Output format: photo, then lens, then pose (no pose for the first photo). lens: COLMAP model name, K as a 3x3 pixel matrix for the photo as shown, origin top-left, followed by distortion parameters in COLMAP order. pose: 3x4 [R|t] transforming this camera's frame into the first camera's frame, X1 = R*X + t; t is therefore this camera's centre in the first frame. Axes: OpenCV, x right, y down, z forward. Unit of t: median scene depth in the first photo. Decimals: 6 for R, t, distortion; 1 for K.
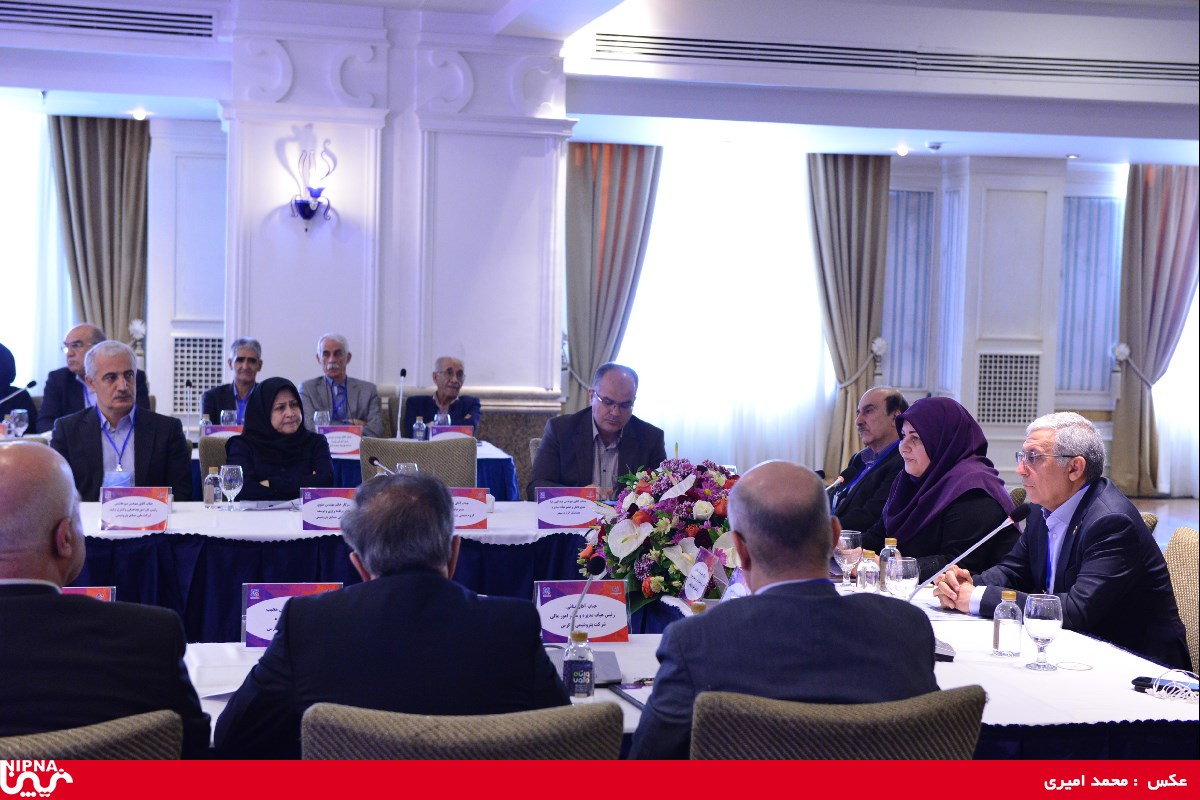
lens RADIAL K [[1921.5, 0, 599.8], [0, 1921.5, 403.7], [0, 0, 1]] dist [0.130610, 0.000000]
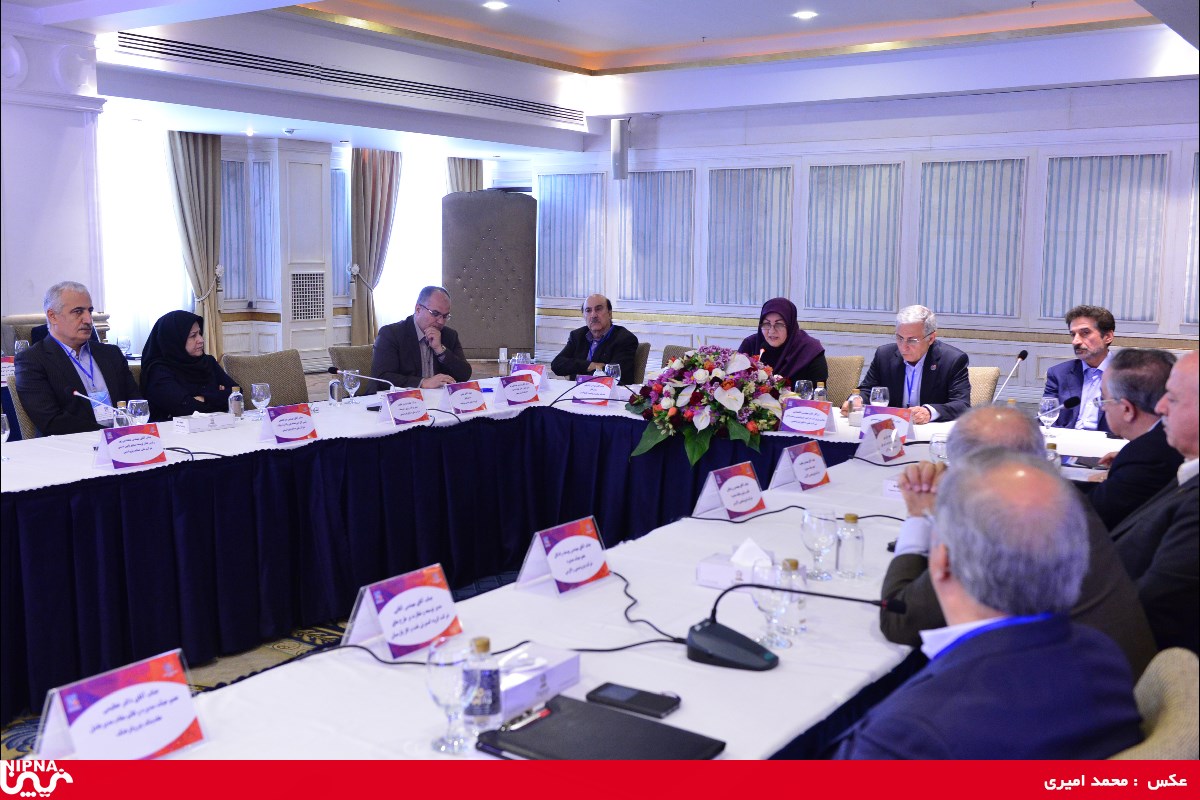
lens RADIAL K [[1263.0, 0, 594.5], [0, 1263.0, 396.7], [0, 0, 1]] dist [0.038798, 0.000000]
pose [[0.712588, -0.101857, 0.694149, -0.381666], [0.047442, 0.994136, 0.097174, -0.018247], [-0.699977, -0.036313, 0.713242, 0.167200]]
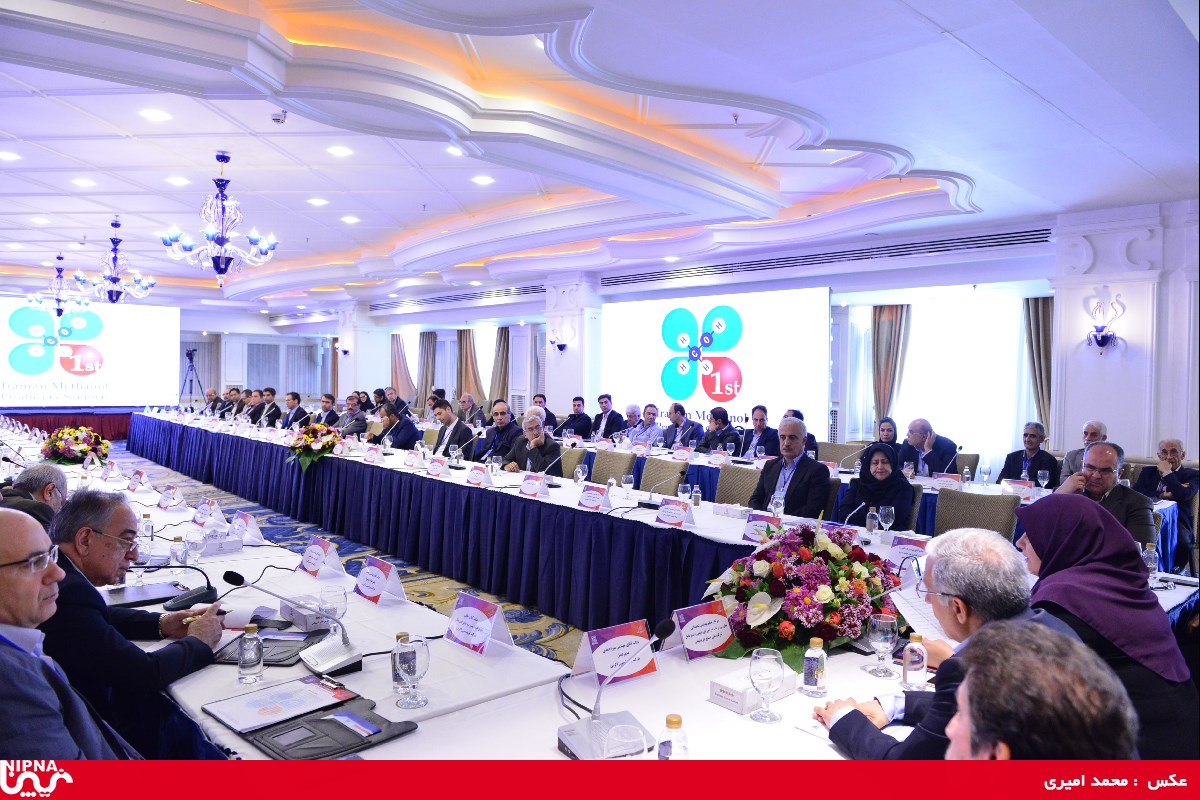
lens RADIAL K [[830.3, 0, 594.0], [0, 830.3, 392.9], [0, 0, 1]] dist [-0.010555, -0.005726]
pose [[0.514054, 0.000720, -0.857758, 0.208412], [-0.055582, 0.997926, -0.032473, -0.014003], [0.855955, 0.064369, 0.513028, 0.311704]]
